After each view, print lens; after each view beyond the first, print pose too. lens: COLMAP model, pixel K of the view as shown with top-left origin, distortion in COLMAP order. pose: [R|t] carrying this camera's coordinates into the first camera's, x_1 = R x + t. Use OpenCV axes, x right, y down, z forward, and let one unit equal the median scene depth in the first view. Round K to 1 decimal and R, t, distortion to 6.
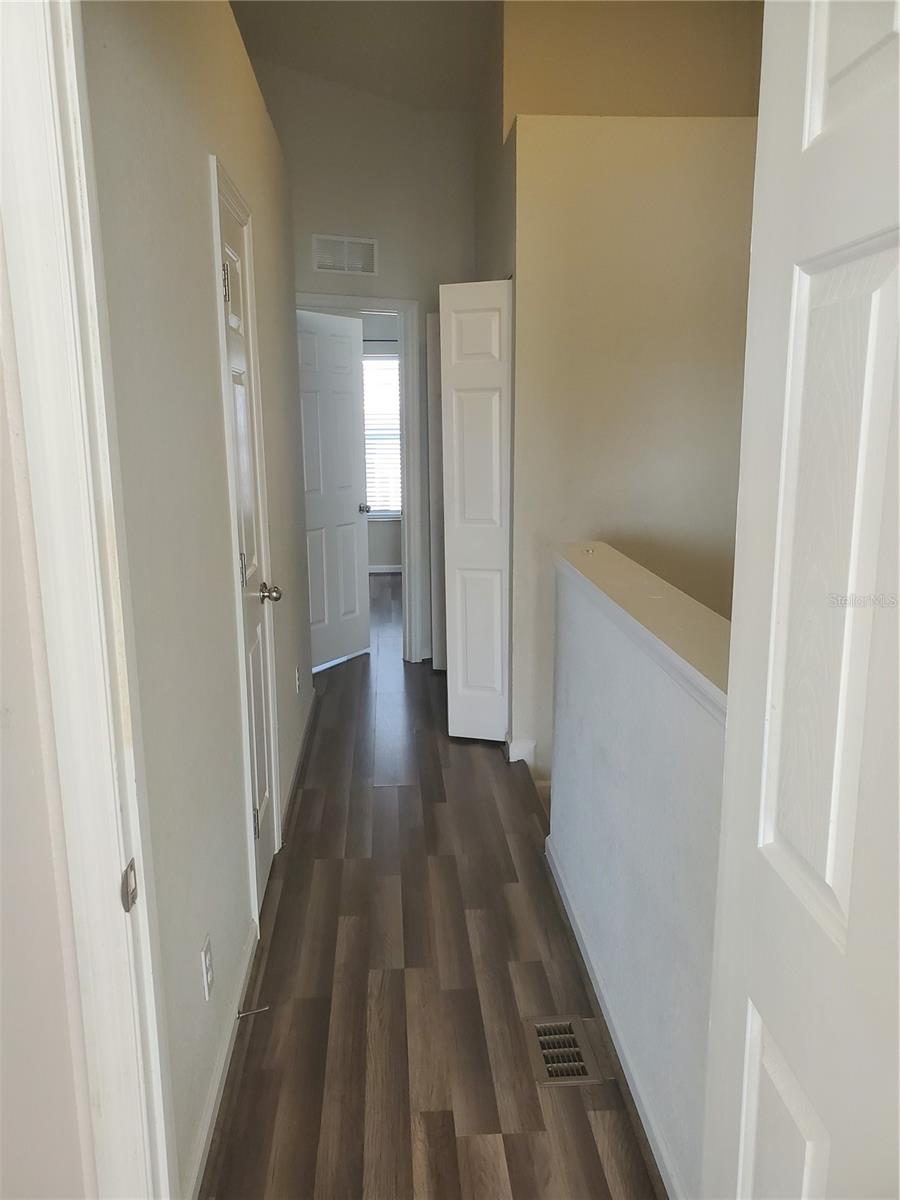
lens RADIAL K [[922.0, 0, 452.3], [0, 922.0, 599.8], [0, 0, 1]] dist [0.053295, -0.027834]
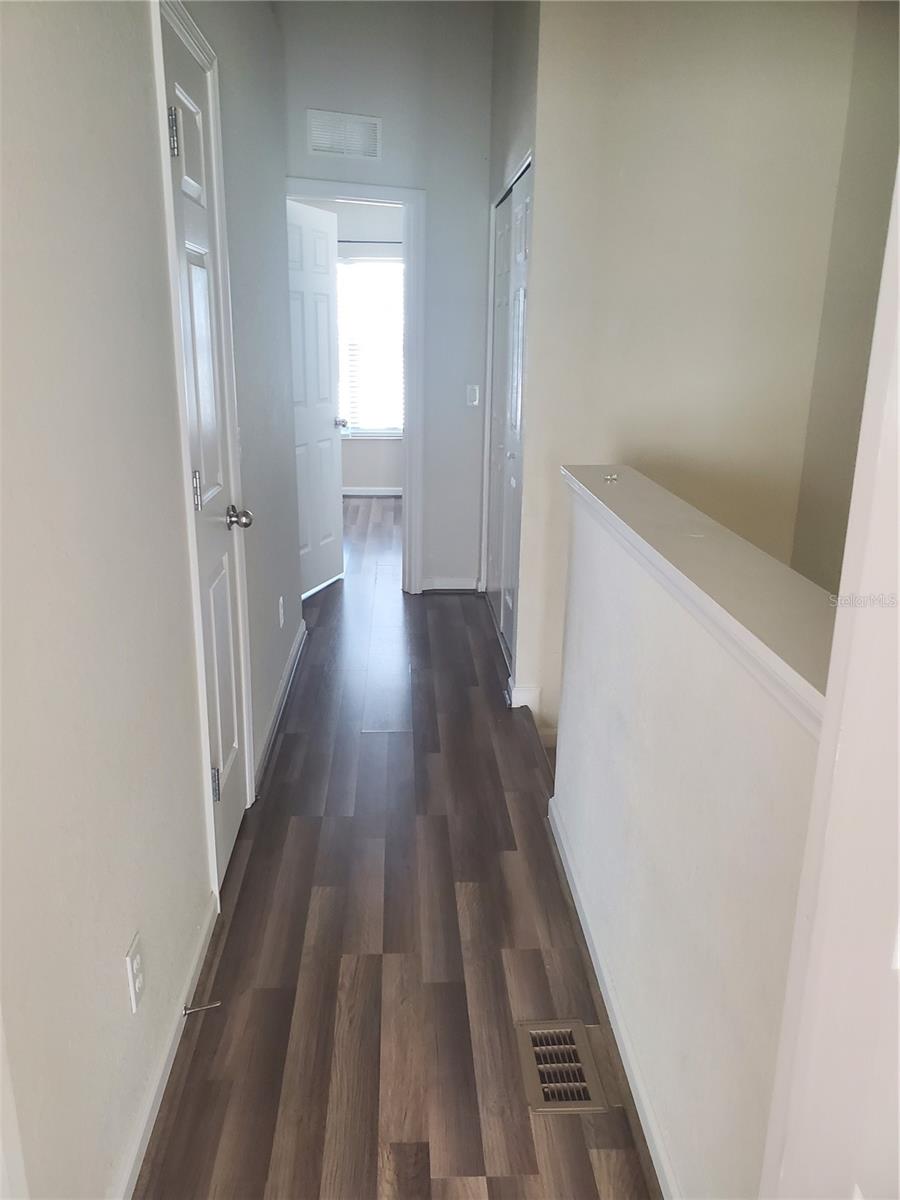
lens RADIAL K [[922.0, 0, 445.4], [0, 922.0, 597.7], [0, 0, 1]] dist [0.053295, -0.027834]
pose [[0.999590, 0.023099, -0.016935, 0.014356], [-0.021651, 0.996462, 0.081202, -0.008632], [0.018751, -0.080802, 0.996554, 0.157091]]
